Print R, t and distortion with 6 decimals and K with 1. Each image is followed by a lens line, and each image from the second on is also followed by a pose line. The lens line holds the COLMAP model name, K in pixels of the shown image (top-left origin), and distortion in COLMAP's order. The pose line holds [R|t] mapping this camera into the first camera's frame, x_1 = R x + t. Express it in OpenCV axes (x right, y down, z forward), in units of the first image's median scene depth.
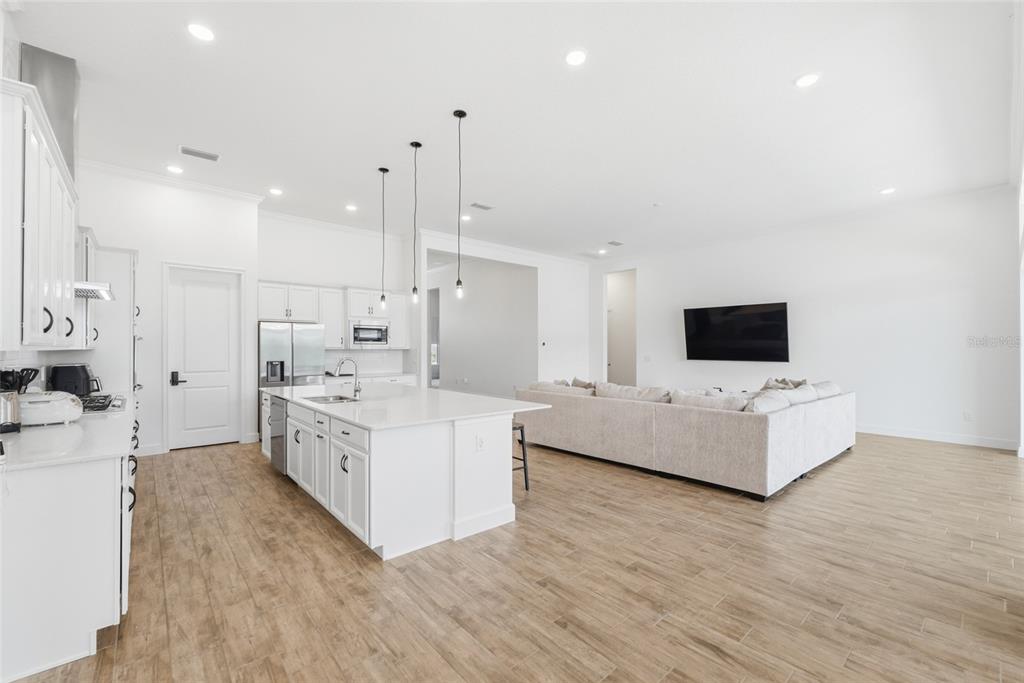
lens RADIAL K [[420.1, 0, 509.0], [0, 420.1, 345.9], [0, 0, 1]] dist [-0.032595, 0.000557]
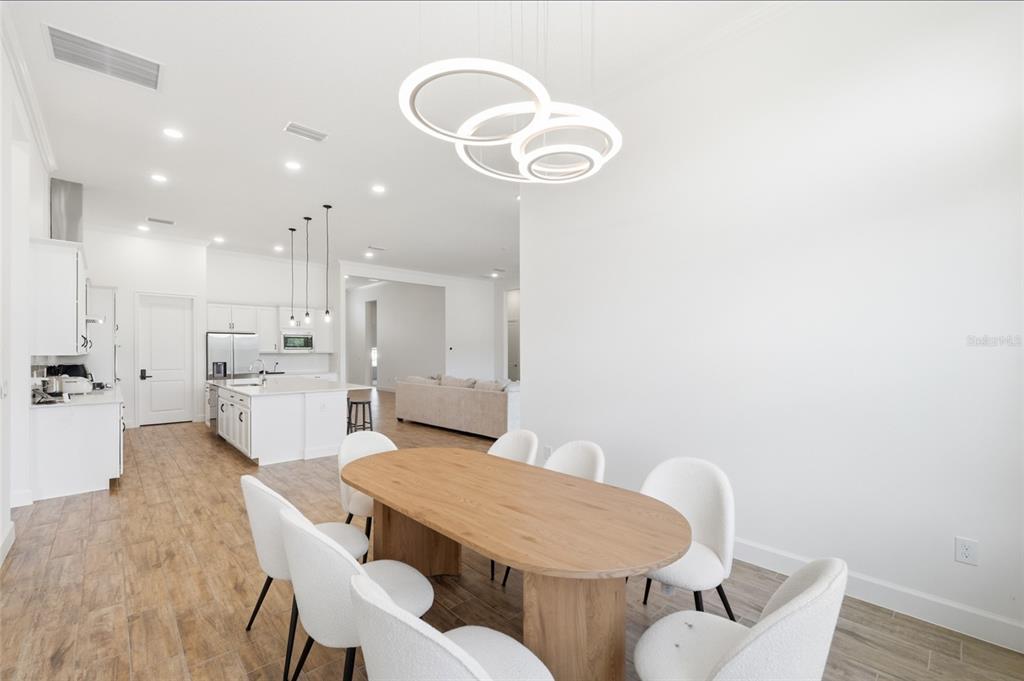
lens RADIAL K [[420.1, 0, 511.9], [0, 420.1, 343.0], [0, 0, 1]] dist [-0.032595, 0.000557]
pose [[0.998241, -0.000729, 0.059279, 0.344718], [0.001532, 0.999908, -0.013501, -0.006978], [-0.059264, 0.013568, 0.998150, -0.447671]]
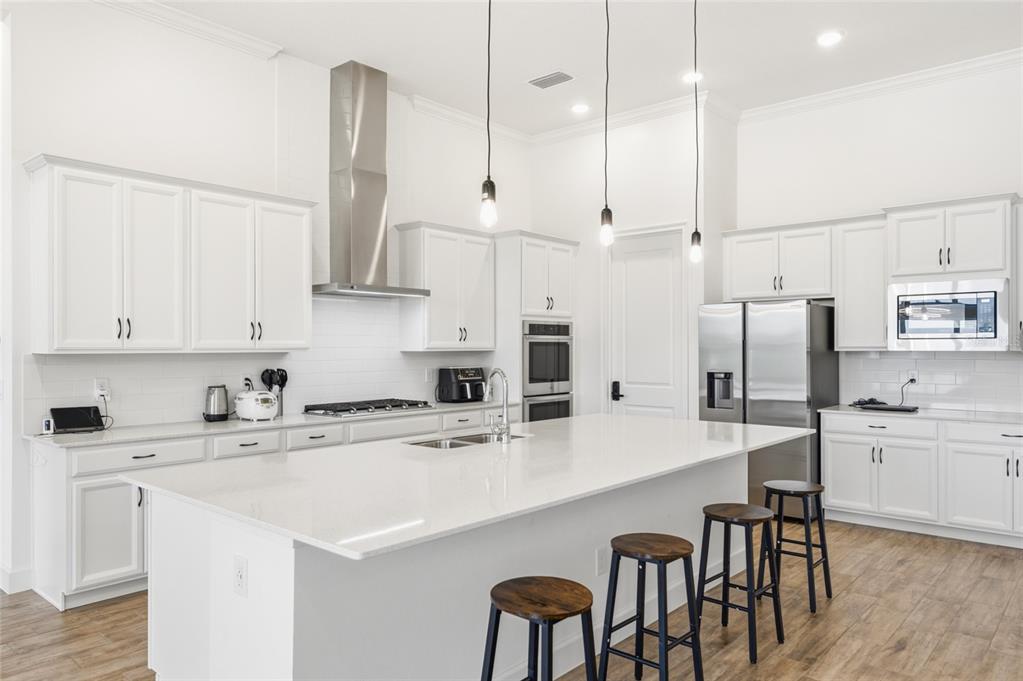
lens RADIAL K [[682.1, 0, 515.5], [0, 682.1, 347.0], [0, 0, 1]] dist [-0.003633, -0.000979]
pose [[0.137771, -0.001860, -0.990462, 0.364890], [0.009287, 0.999957, -0.000586, 0.000824], [0.990421, -0.009118, 0.137783, 0.659356]]
